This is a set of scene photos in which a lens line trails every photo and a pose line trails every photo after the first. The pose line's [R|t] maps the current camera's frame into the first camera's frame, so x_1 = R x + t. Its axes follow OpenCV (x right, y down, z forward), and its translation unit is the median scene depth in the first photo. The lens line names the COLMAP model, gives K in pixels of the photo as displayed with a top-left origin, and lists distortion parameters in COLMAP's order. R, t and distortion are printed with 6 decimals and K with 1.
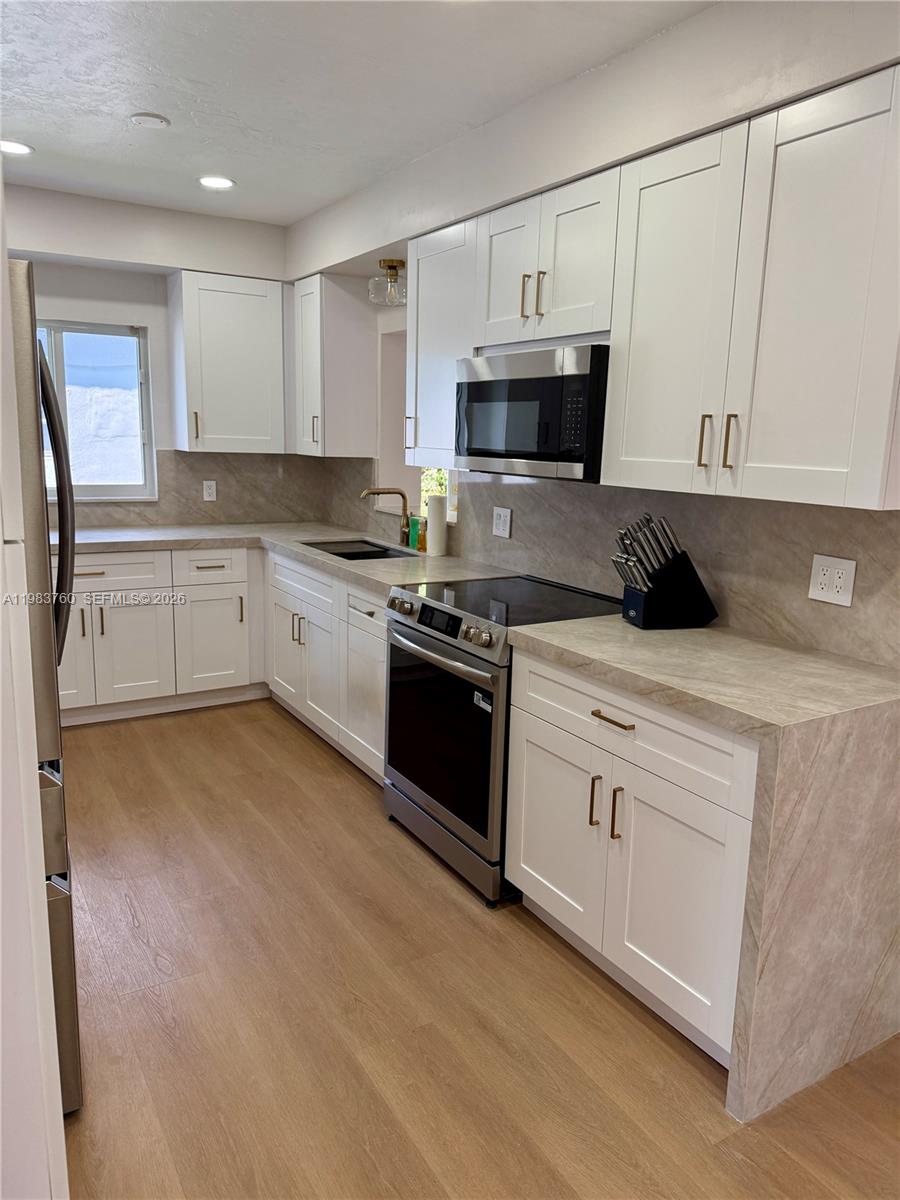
lens RADIAL K [[843.7, 0, 450.0], [0, 843.7, 600.0], [0, 0, 1]] dist [0.006507, 0.002864]
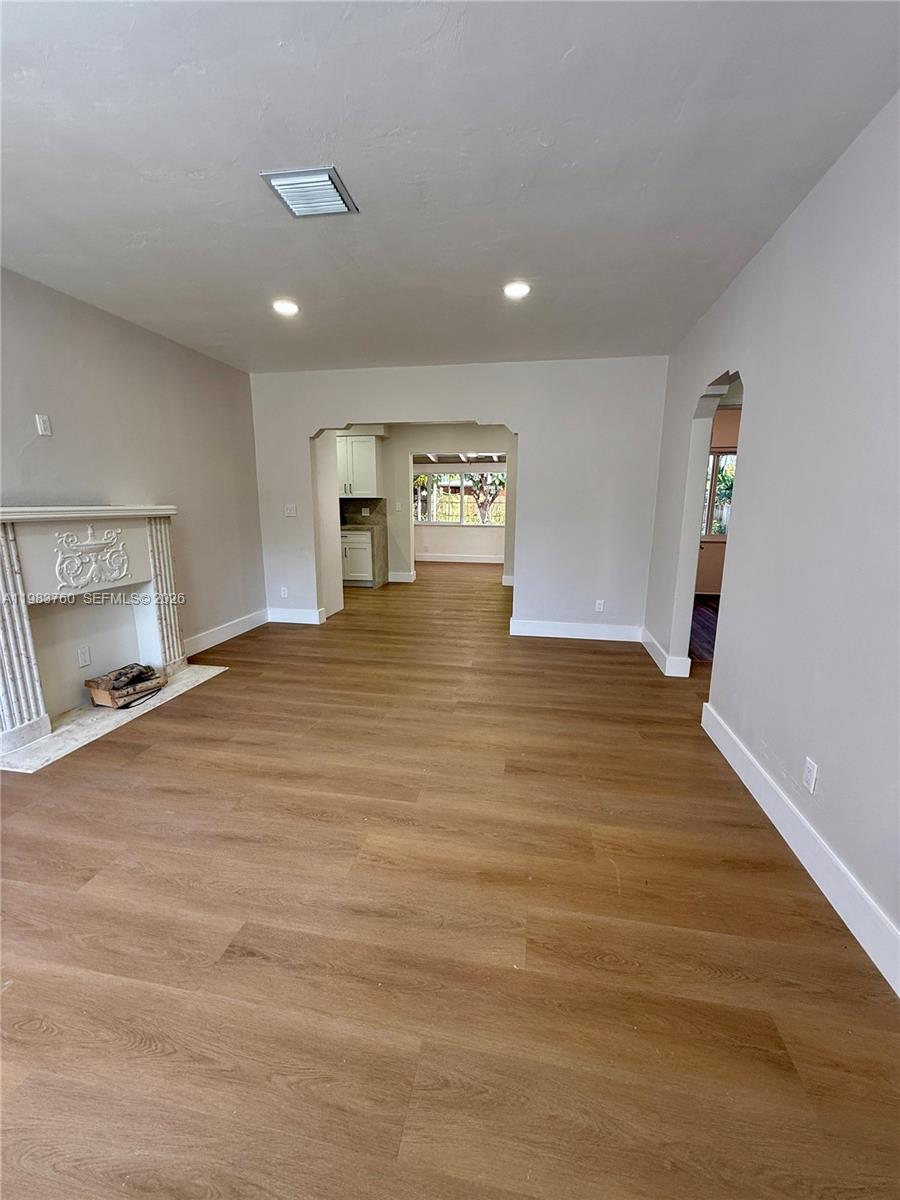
lens RADIAL K [[481.4, 0, 450.0], [0, 481.4, 600.0], [0, 0, 1]] dist [0.001628, 0.001193]
pose [[0.656189, -0.175139, 0.733990, -1.830799], [0.156084, 0.983159, 0.095055, 0.372145], [-0.738277, 0.052190, 0.672475, -1.761695]]
